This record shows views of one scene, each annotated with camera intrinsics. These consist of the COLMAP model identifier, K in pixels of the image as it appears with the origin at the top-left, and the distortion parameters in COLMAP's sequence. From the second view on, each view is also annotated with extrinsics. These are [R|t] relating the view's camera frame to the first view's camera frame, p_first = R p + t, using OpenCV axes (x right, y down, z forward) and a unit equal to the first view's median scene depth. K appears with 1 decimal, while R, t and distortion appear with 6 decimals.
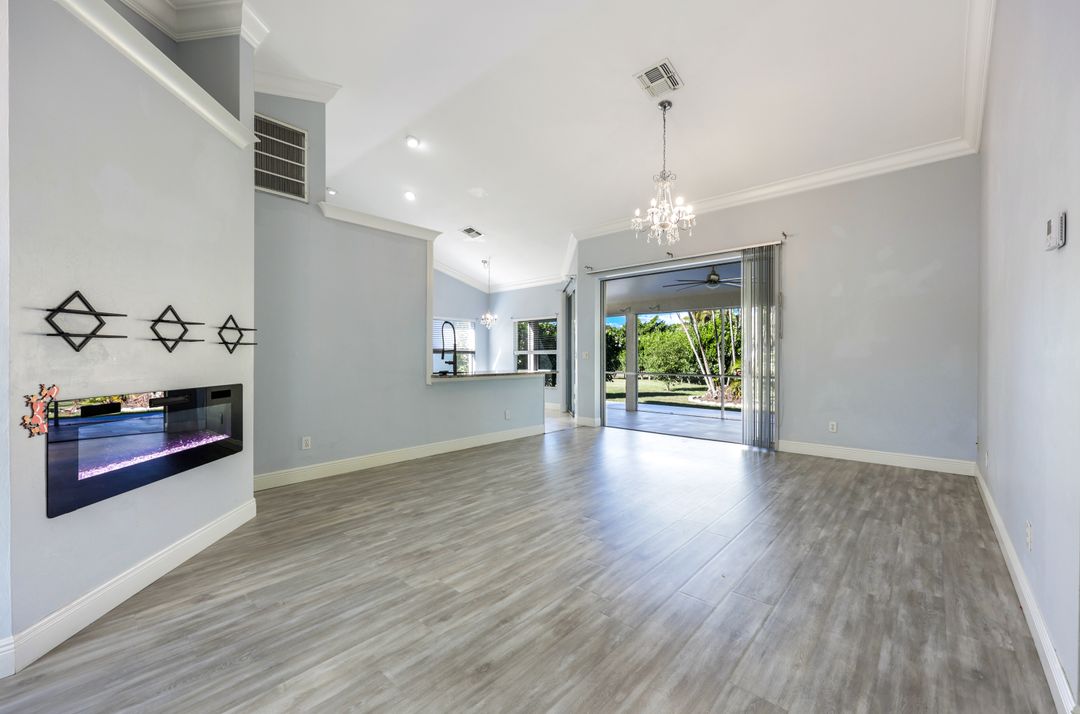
lens RADIAL K [[432.9, 0, 540.0], [0, 432.9, 357.0], [0, 0, 1]] dist [-0.000443, -0.000184]
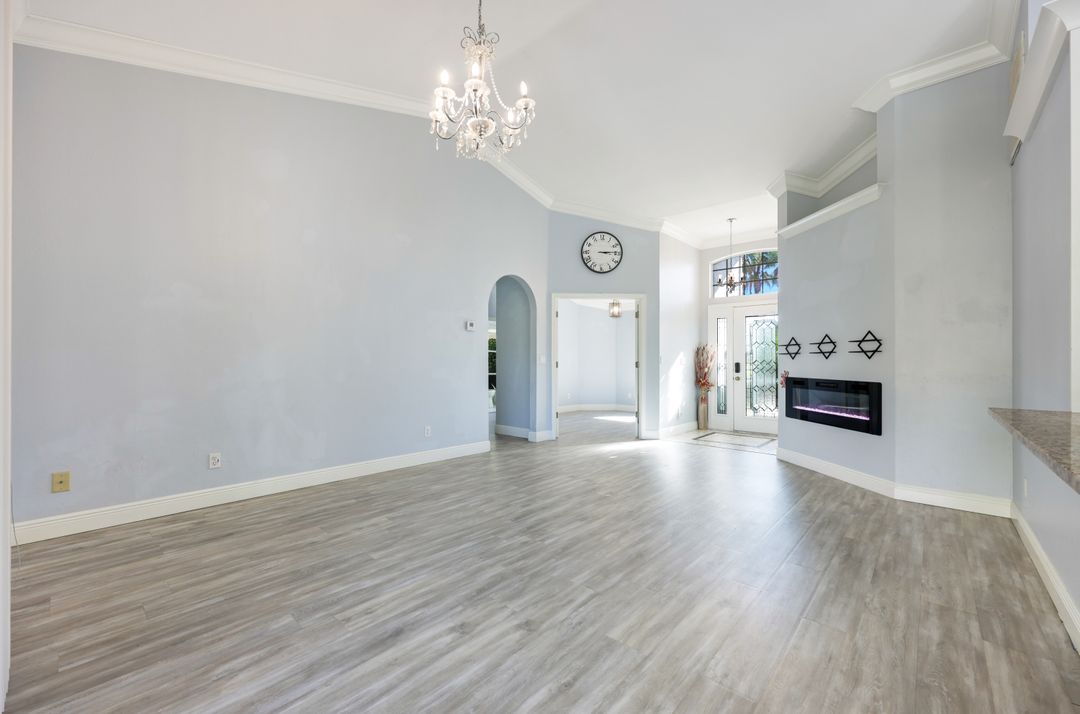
lens RADIAL K [[435.9, 0, 536.3], [0, 435.9, 357.7], [0, 0, 1]] dist [0.000559, 0.000114]
pose [[-0.999968, -0.003456, 0.007169, 0.276838], [-0.003530, 0.999941, -0.010266, 0.003776], [-0.007133, -0.010290, -0.999922, 2.045391]]
